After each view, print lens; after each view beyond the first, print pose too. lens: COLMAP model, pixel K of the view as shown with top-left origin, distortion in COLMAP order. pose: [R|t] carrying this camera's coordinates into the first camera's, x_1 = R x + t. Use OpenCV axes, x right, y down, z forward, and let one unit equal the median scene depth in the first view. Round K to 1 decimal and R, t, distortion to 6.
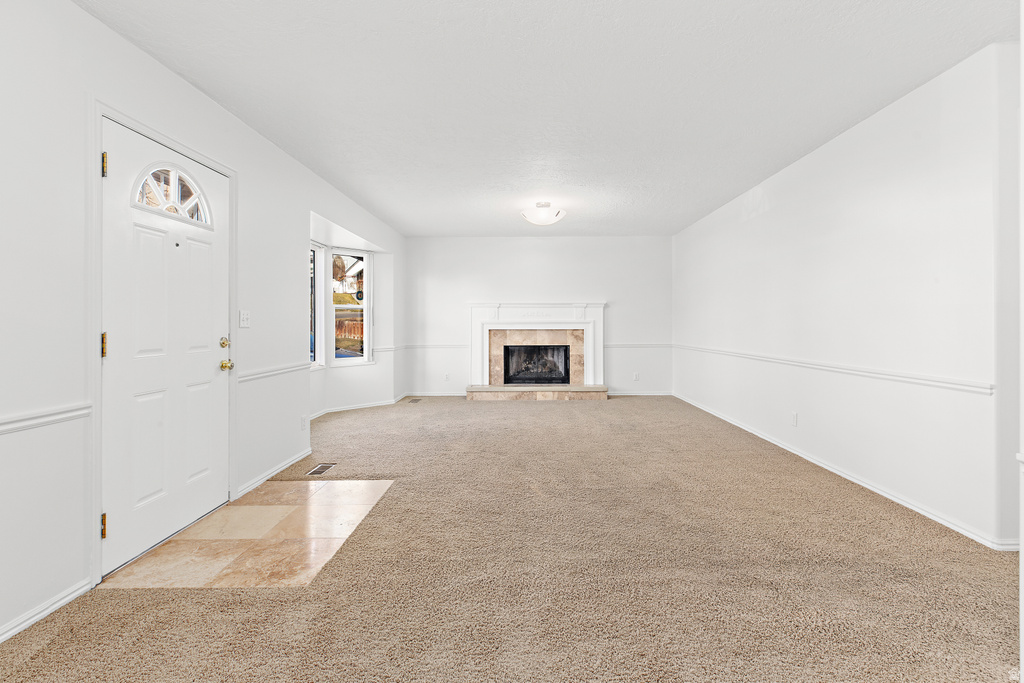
lens RADIAL K [[477.5, 0, 524.7], [0, 477.5, 321.1], [0, 0, 1]] dist [0.016052, -0.000795]
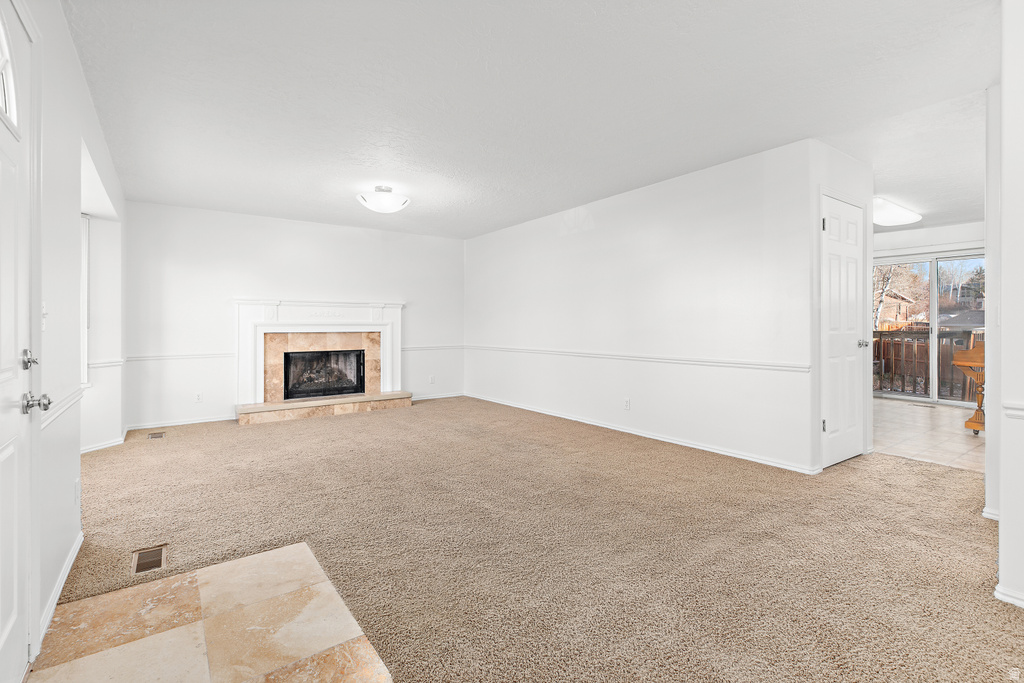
lens RADIAL K [[477.5, 0, 524.7], [0, 477.5, 321.1], [0, 0, 1]] dist [0.016052, -0.000795]
pose [[0.803983, 0.006554, 0.594616, -0.200380], [-0.003495, 0.999974, -0.006295, 0.001820], [-0.594642, 0.002983, 0.803985, 0.101878]]
